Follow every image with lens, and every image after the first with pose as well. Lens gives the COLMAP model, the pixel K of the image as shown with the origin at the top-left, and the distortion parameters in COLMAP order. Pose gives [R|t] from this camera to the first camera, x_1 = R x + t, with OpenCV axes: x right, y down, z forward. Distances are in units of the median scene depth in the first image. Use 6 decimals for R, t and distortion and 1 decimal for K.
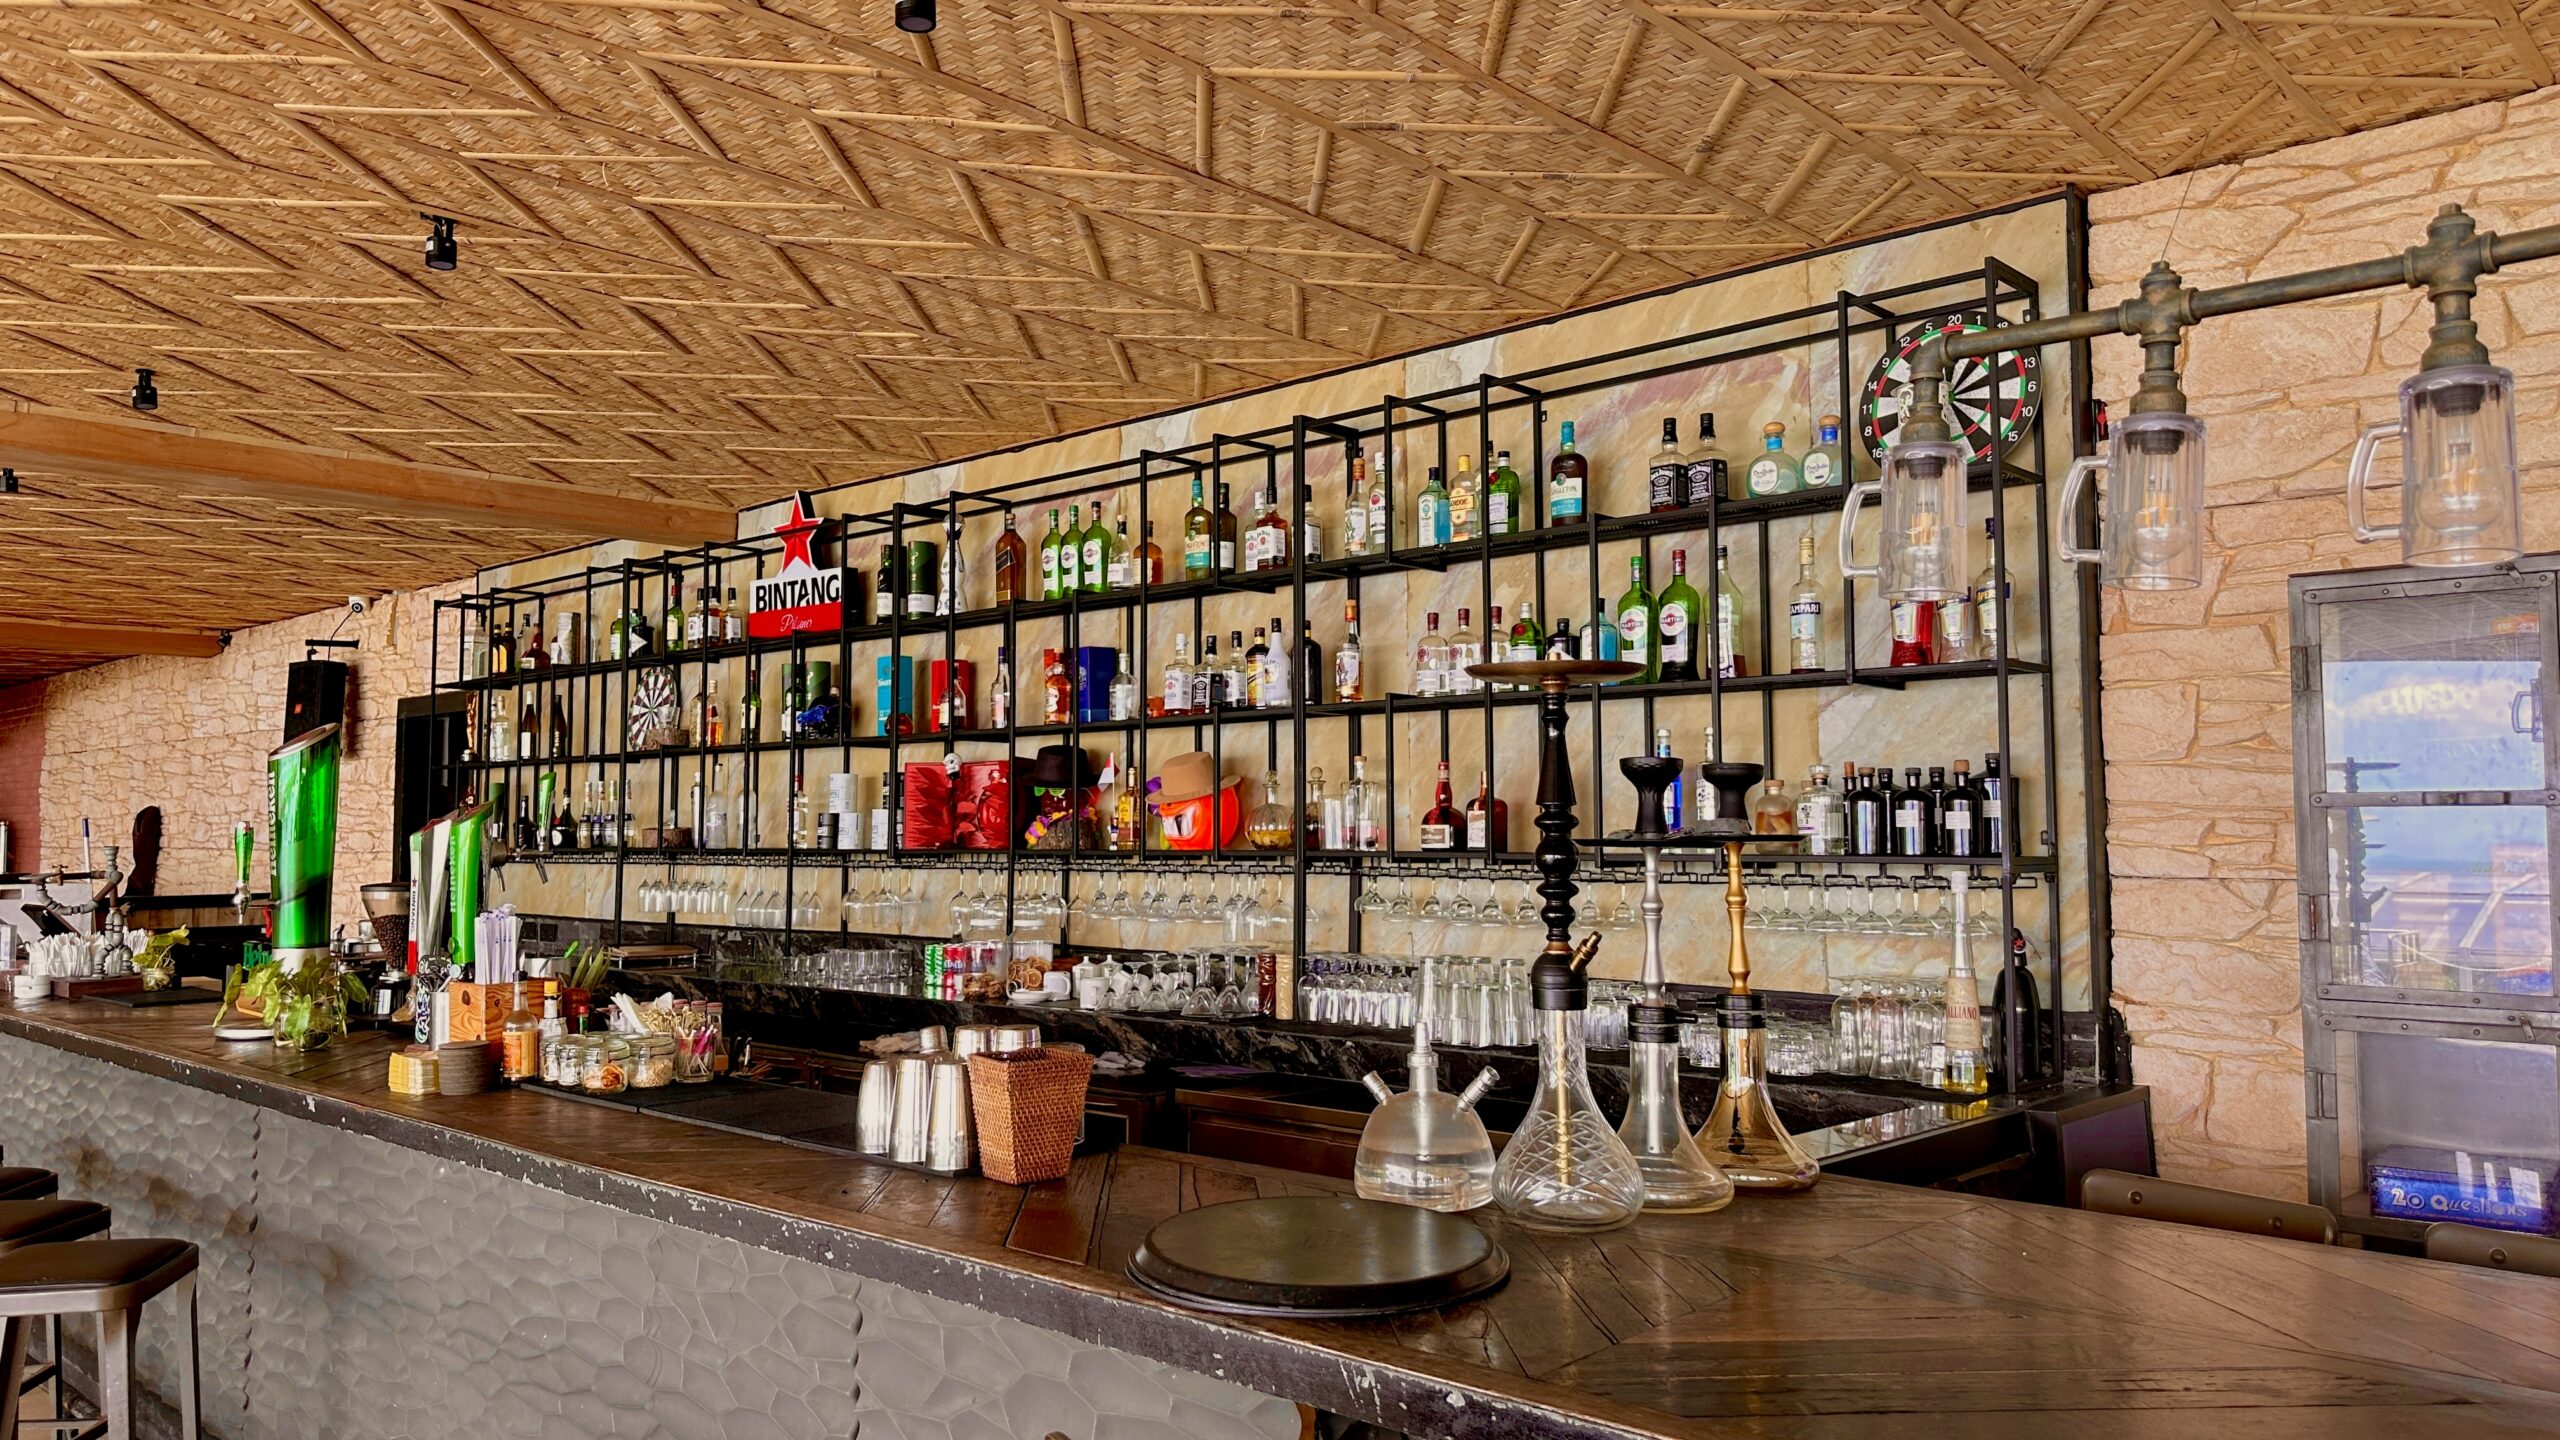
lens RADIAL K [[1823.1, 0, 1280.0], [0, 1823.1, 720.0], [0, 0, 1]] dist [0.022163, -0.000730]
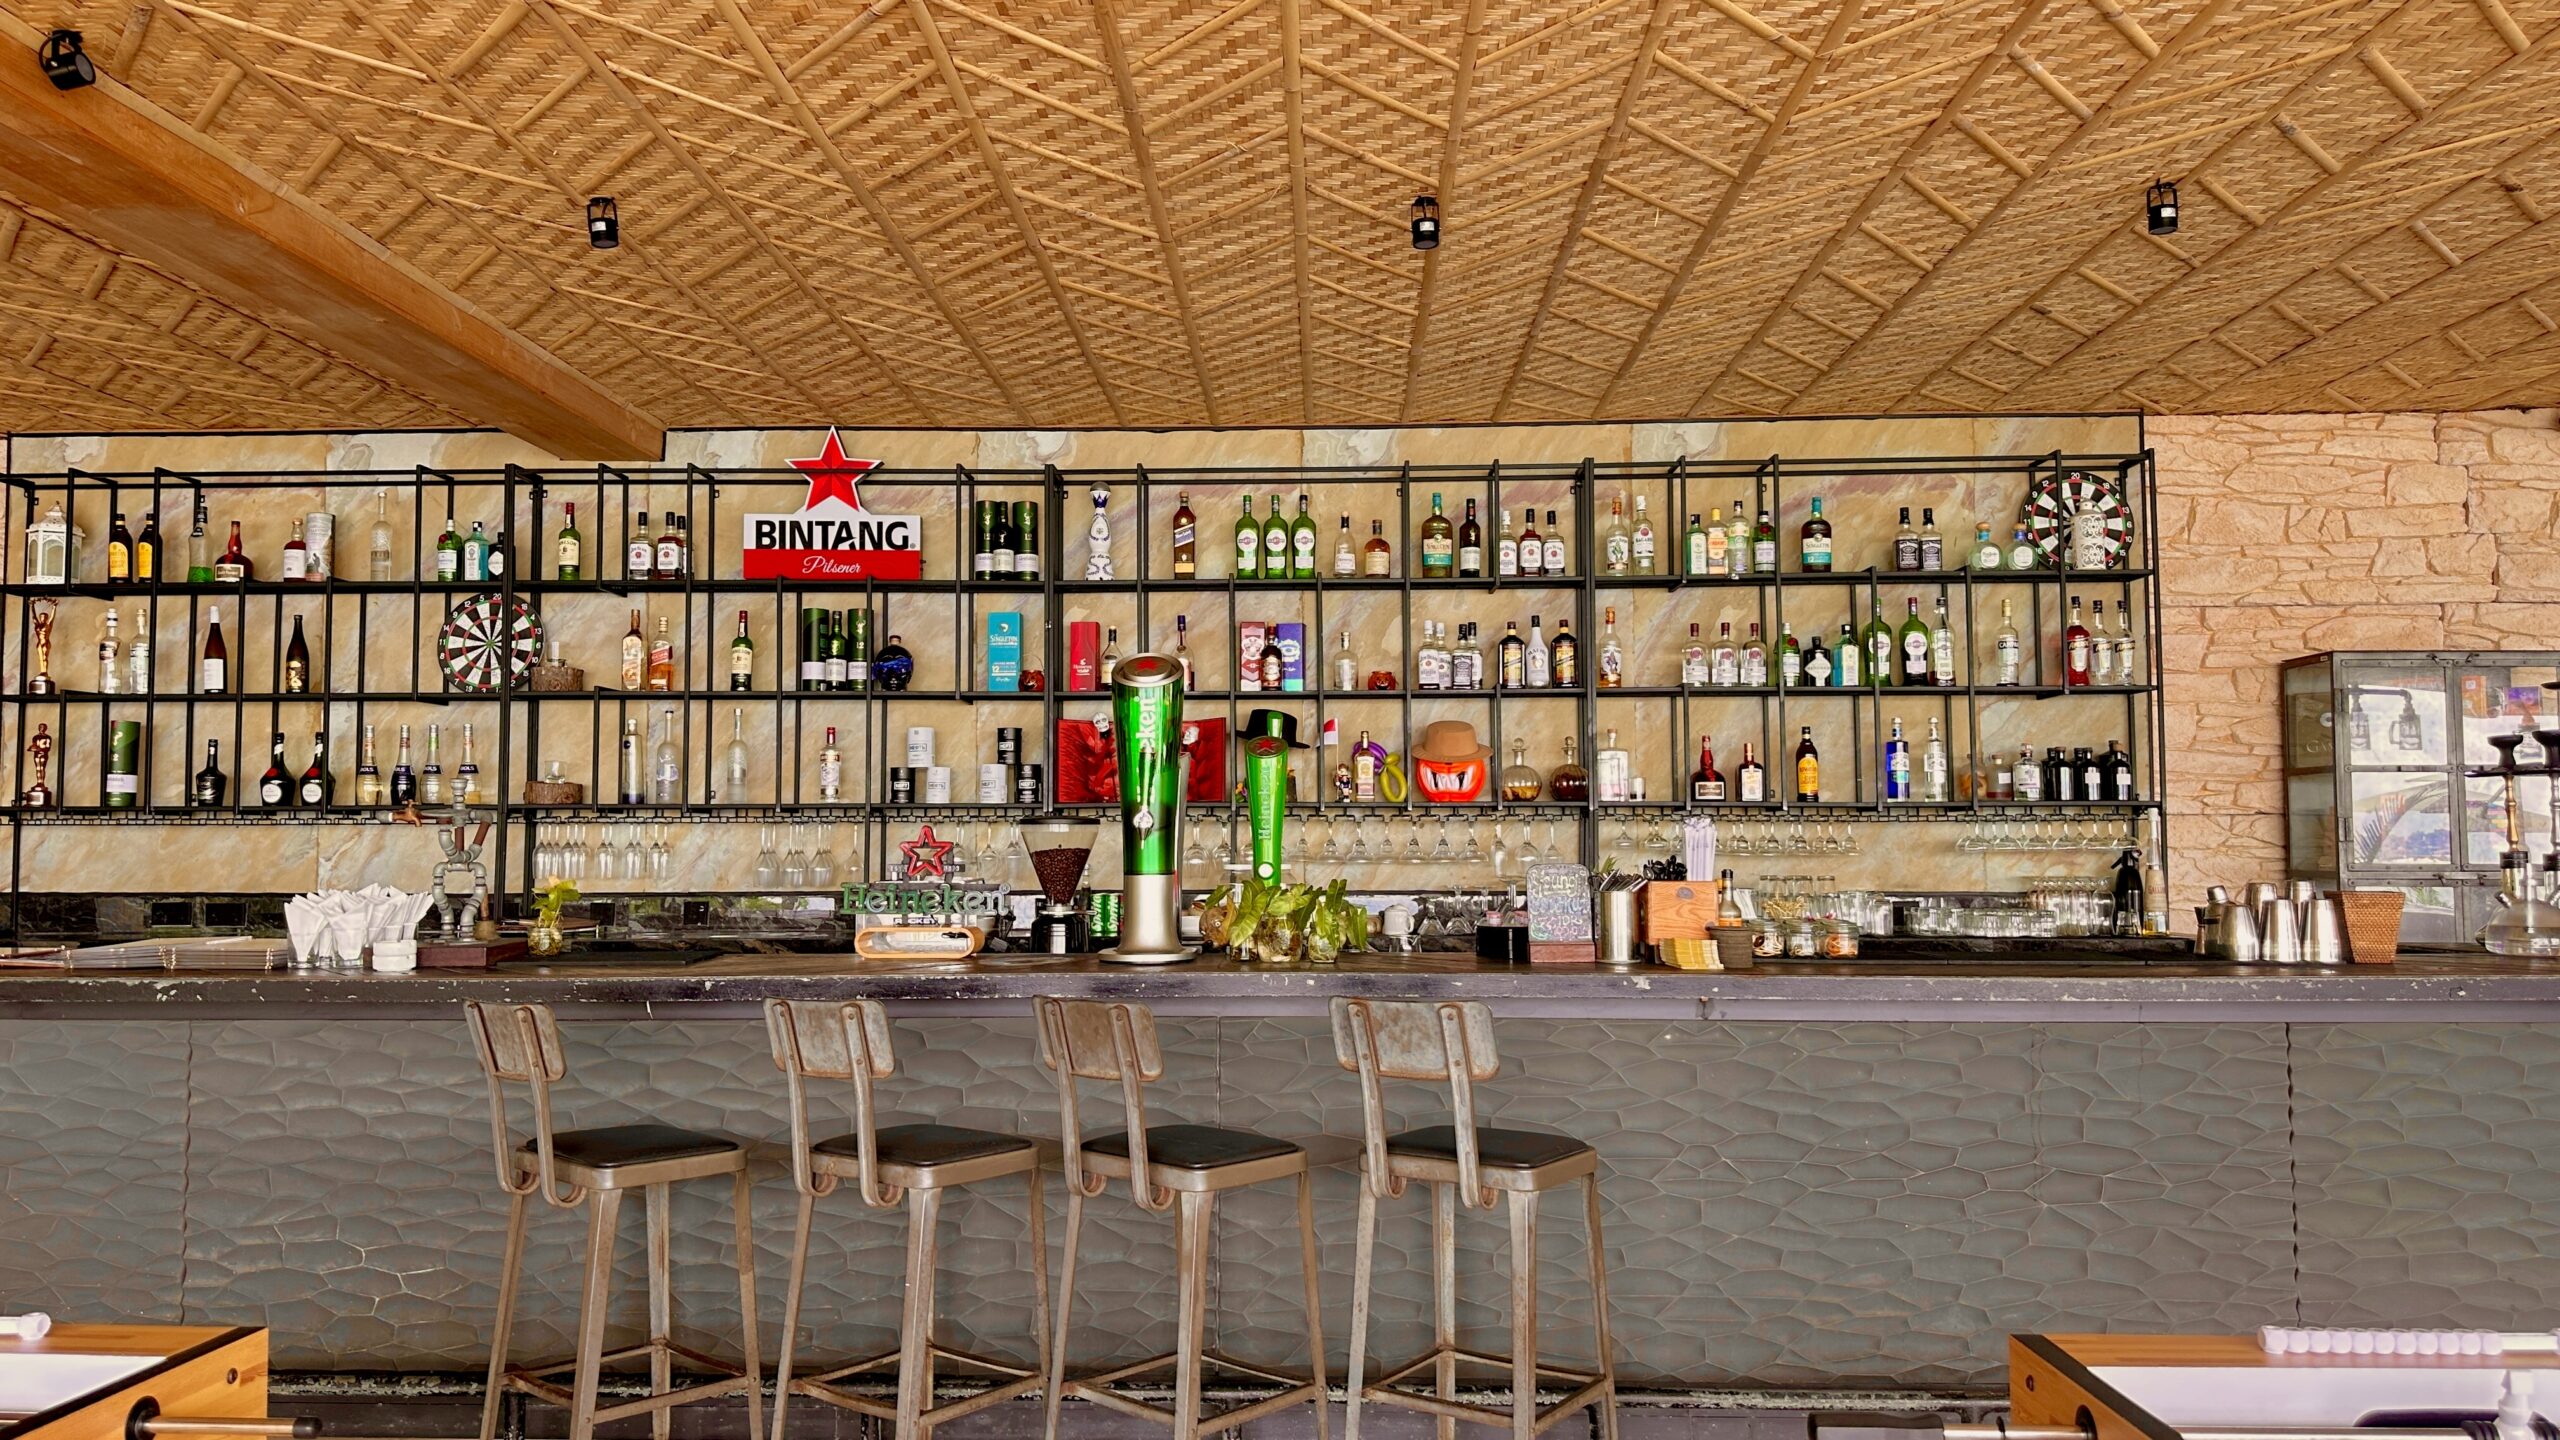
lens RADIAL K [[1823.1, 0, 1280.0], [0, 1823.1, 720.0], [0, 0, 1]] dist [0.022163, -0.000730]
pose [[0.748969, 0.044580, 0.661104, -1.065473], [-0.040891, 0.998942, -0.021035, 0.054783], [-0.661343, -0.011279, 0.749999, 0.206423]]
